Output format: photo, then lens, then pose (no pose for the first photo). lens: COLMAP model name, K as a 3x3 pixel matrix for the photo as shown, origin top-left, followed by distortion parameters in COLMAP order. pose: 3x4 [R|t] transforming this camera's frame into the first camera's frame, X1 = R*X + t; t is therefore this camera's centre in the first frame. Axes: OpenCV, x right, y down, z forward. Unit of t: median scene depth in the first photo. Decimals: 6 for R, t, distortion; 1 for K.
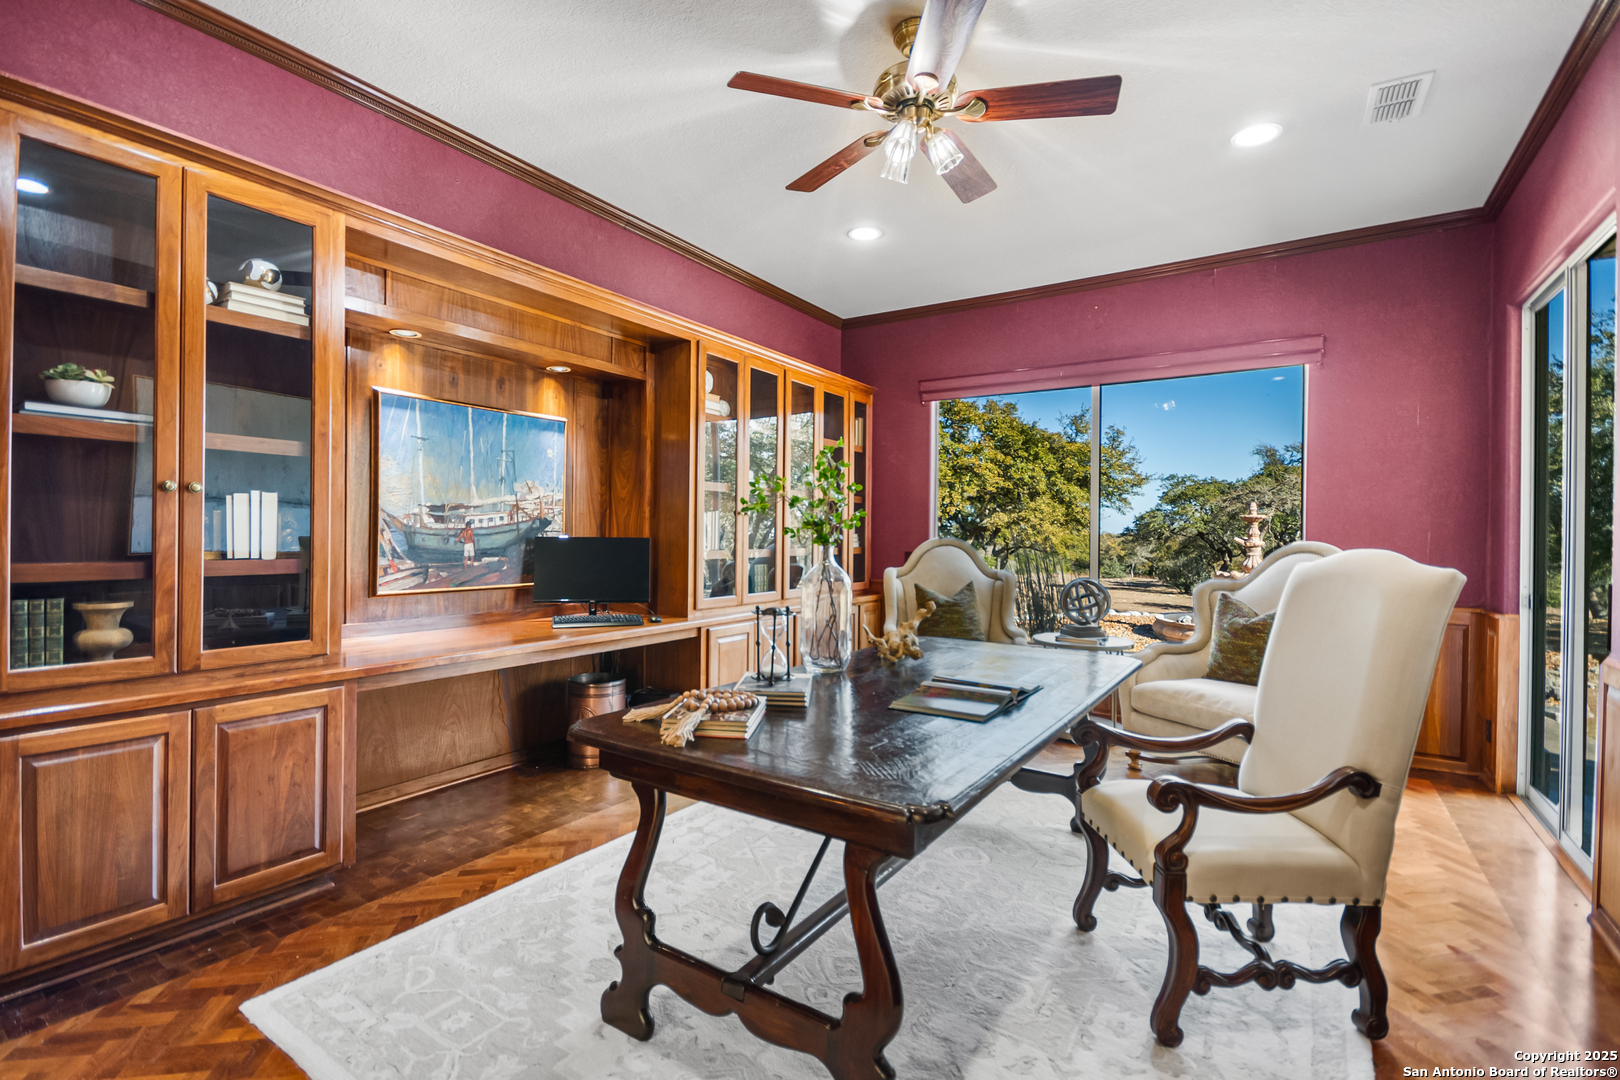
lens RADIAL K [[720.1, 0, 810.9], [0, 720.1, 538.1], [0, 0, 1]] dist [0.002853, -0.004988]
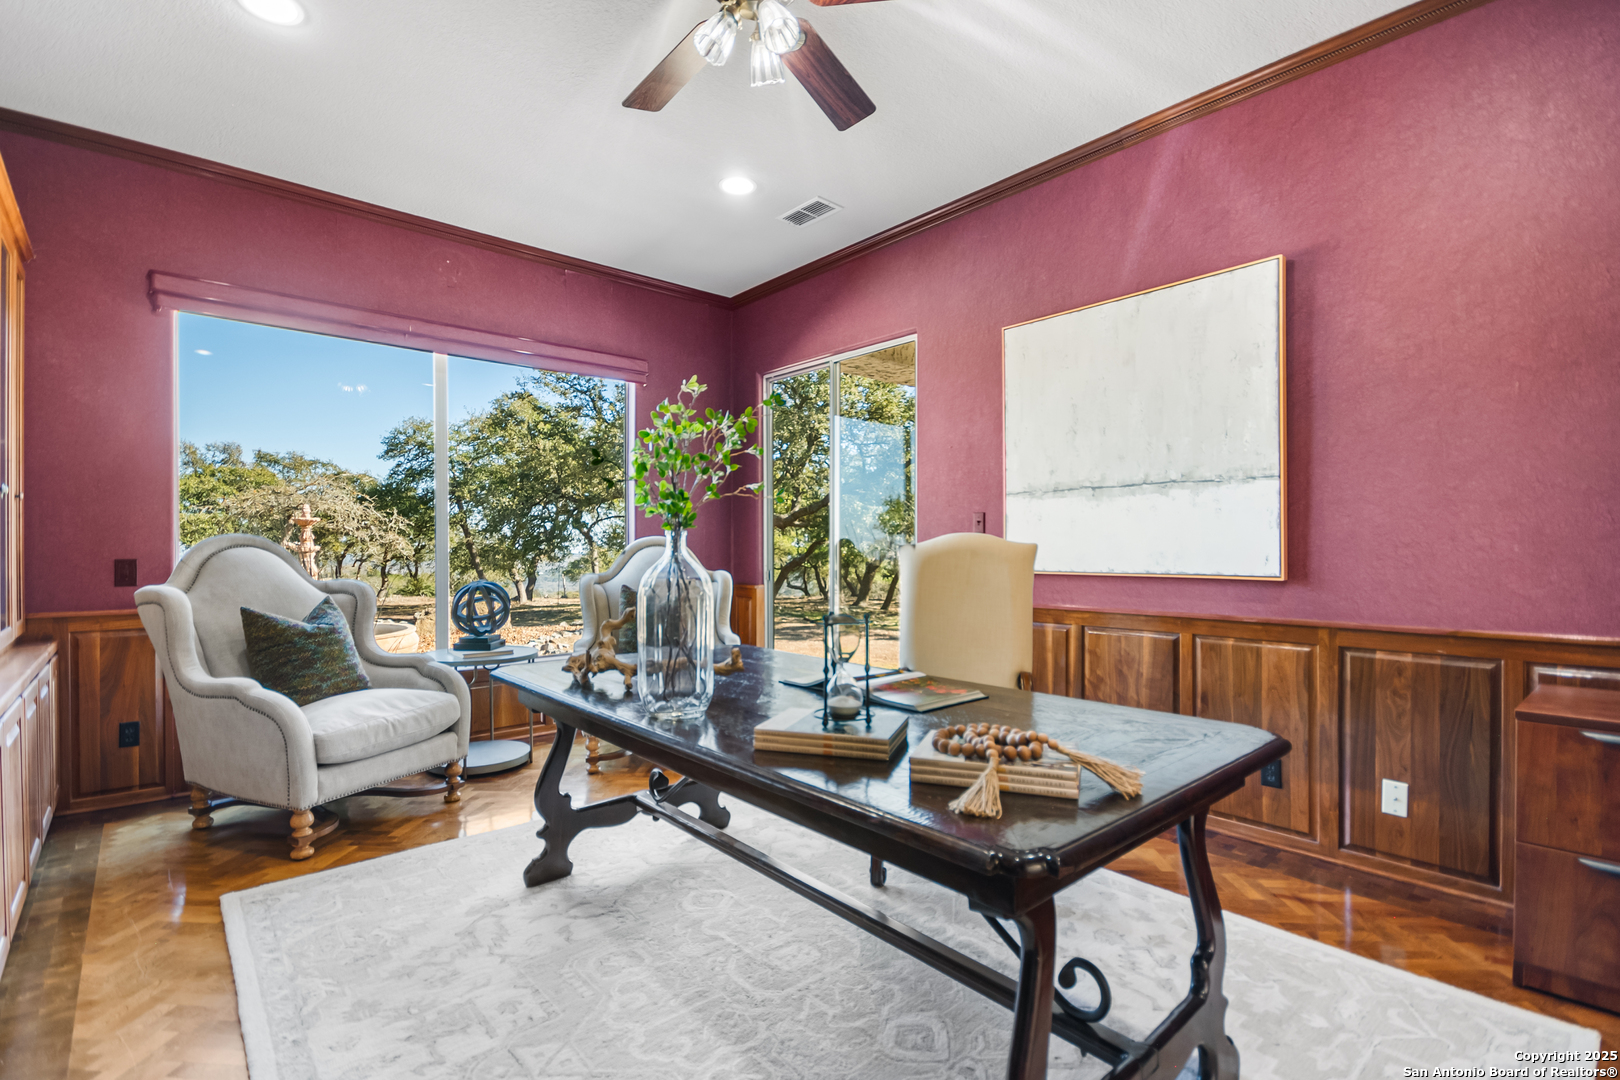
lens RADIAL K [[739.0, 0, 804.3], [0, 739.0, 544.8], [0, 0, 1]] dist [-0.002117, -0.000248]
pose [[0.264612, -0.011445, 0.964287, -0.355825], [0.014754, 0.999861, 0.007819, 0.011082], [-0.964242, 0.012158, 0.264744, 0.402090]]
